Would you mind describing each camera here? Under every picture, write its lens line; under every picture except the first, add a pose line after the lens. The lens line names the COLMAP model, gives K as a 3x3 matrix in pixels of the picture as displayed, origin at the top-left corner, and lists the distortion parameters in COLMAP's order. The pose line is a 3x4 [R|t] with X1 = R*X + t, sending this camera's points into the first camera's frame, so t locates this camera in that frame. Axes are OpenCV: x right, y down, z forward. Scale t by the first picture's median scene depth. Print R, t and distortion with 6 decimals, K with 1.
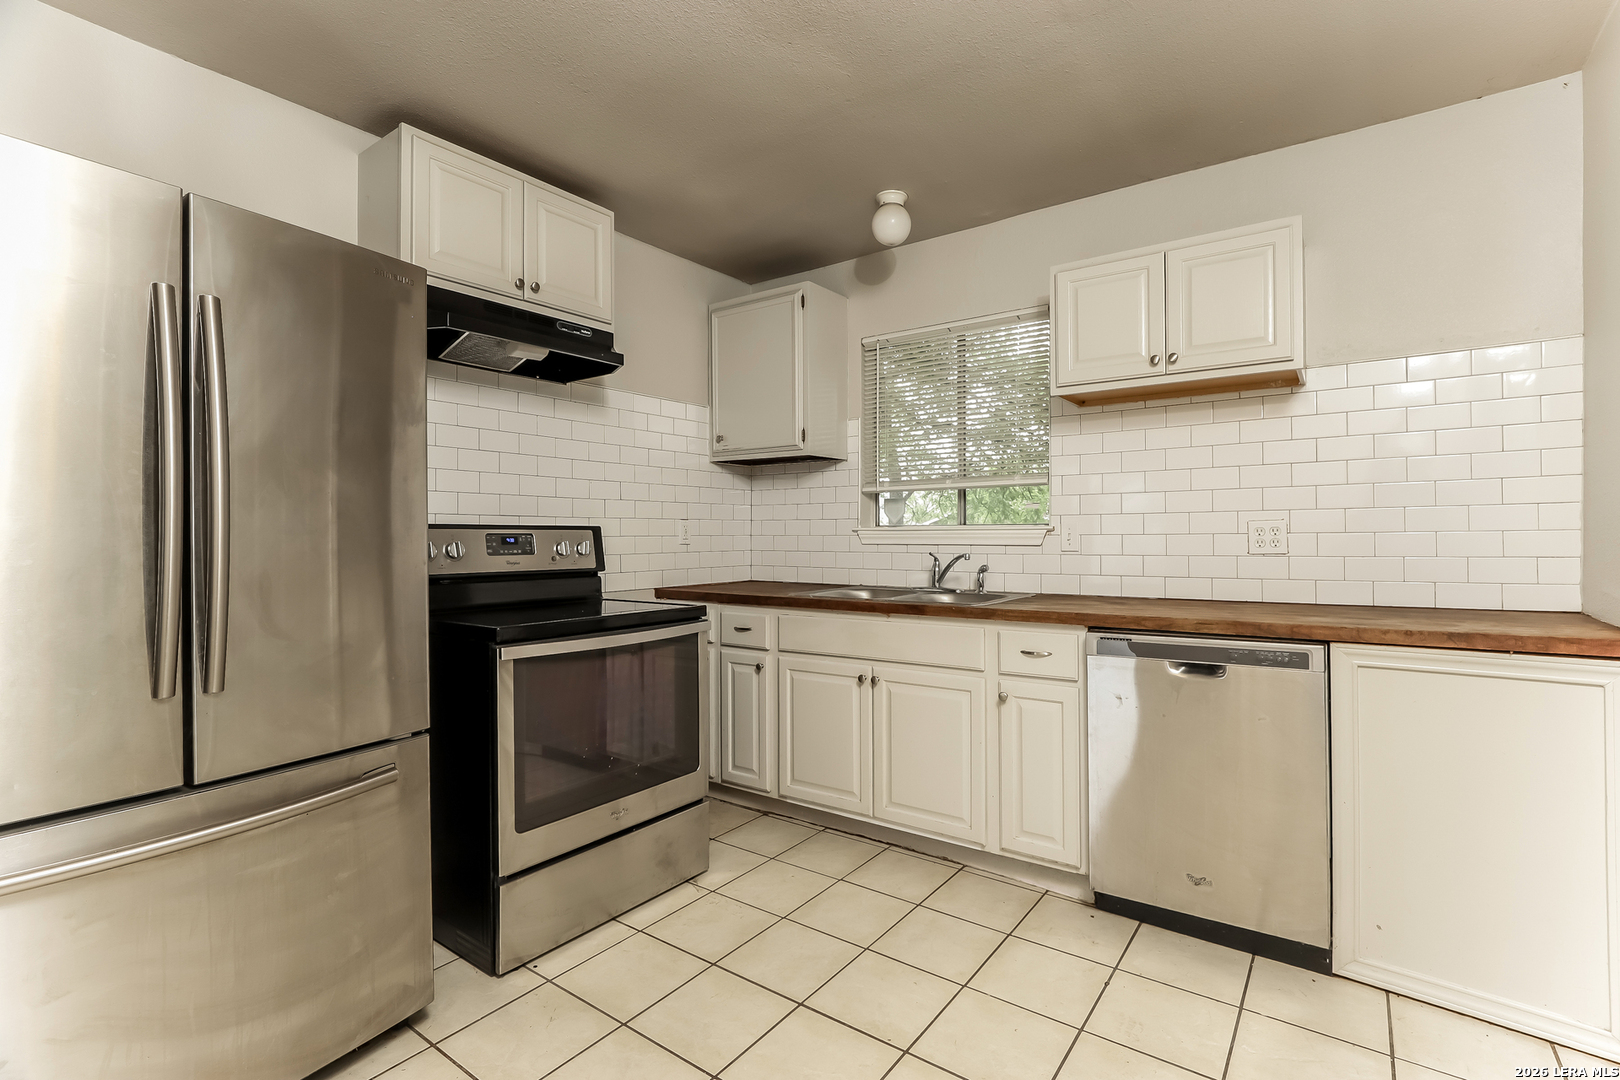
lens RADIAL K [[736.3, 0, 824.7], [0, 736.3, 538.6], [0, 0, 1]] dist [-0.000676, -0.001444]
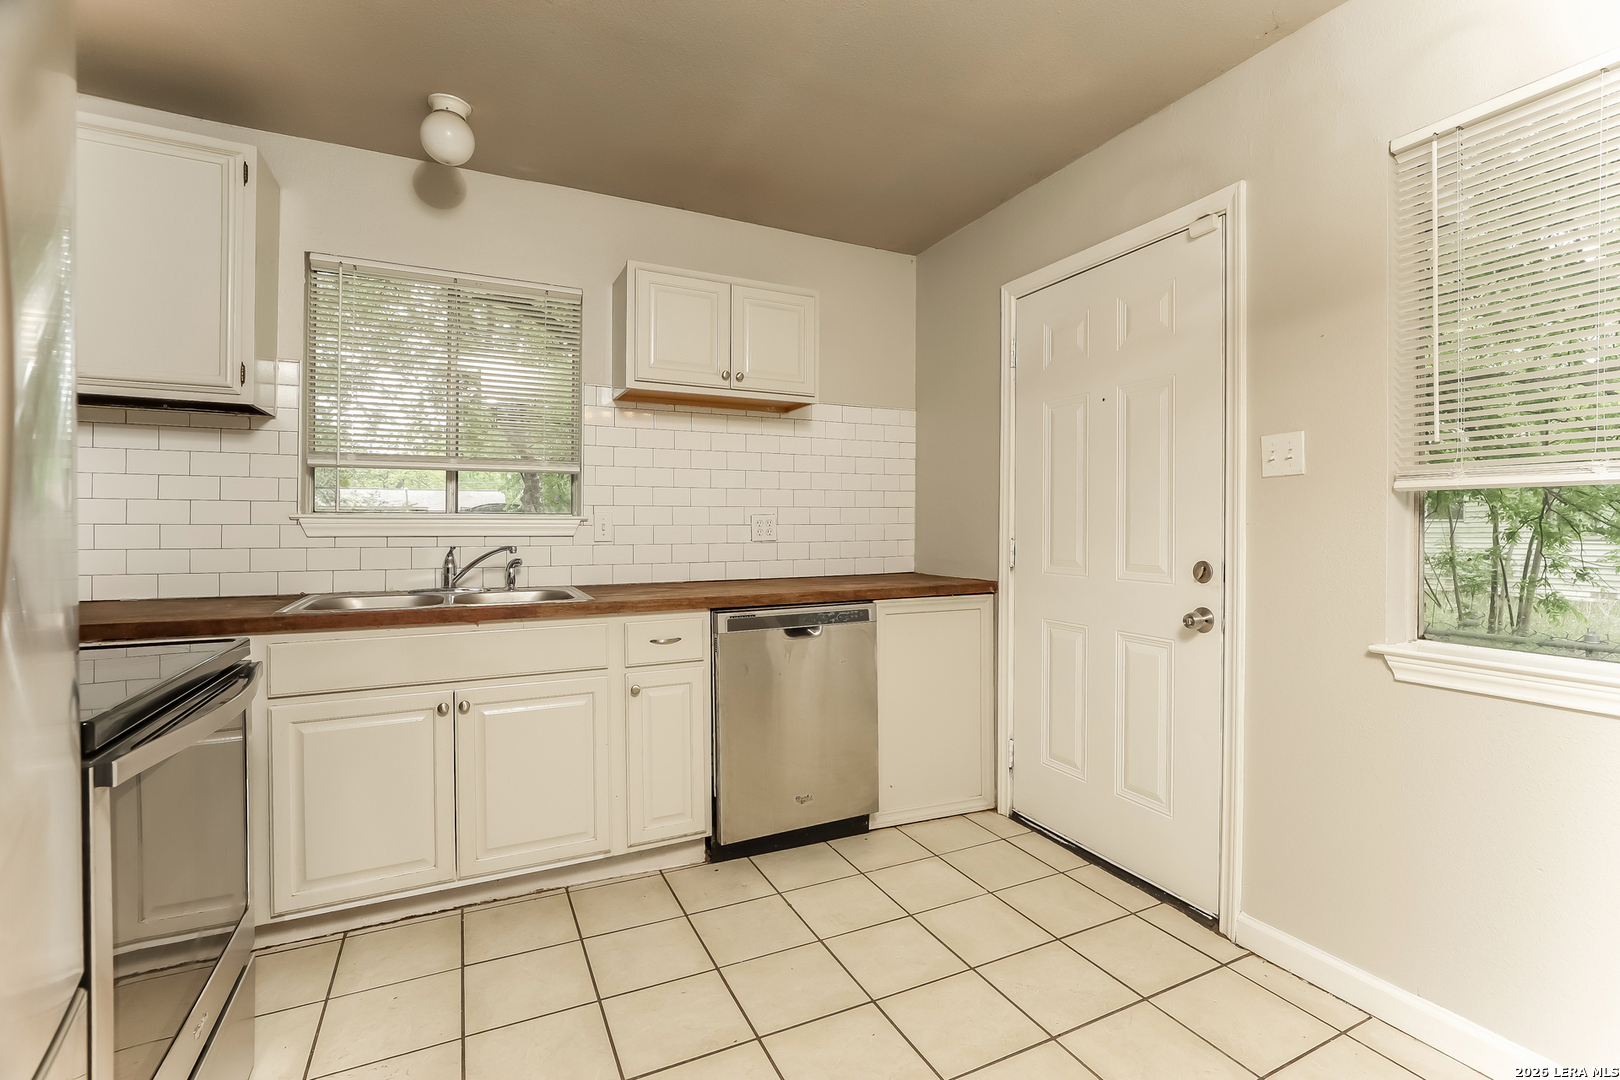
lens RADIAL K [[736.3, 0, 808.5], [0, 736.3, 533.2], [0, 0, 1]] dist [-0.000676, -0.001444]
pose [[0.489455, -0.004317, 0.872018, -0.496480], [0.001178, 0.999990, 0.004290, 0.002067], [-0.872028, -0.001073, 0.489455, 0.315813]]
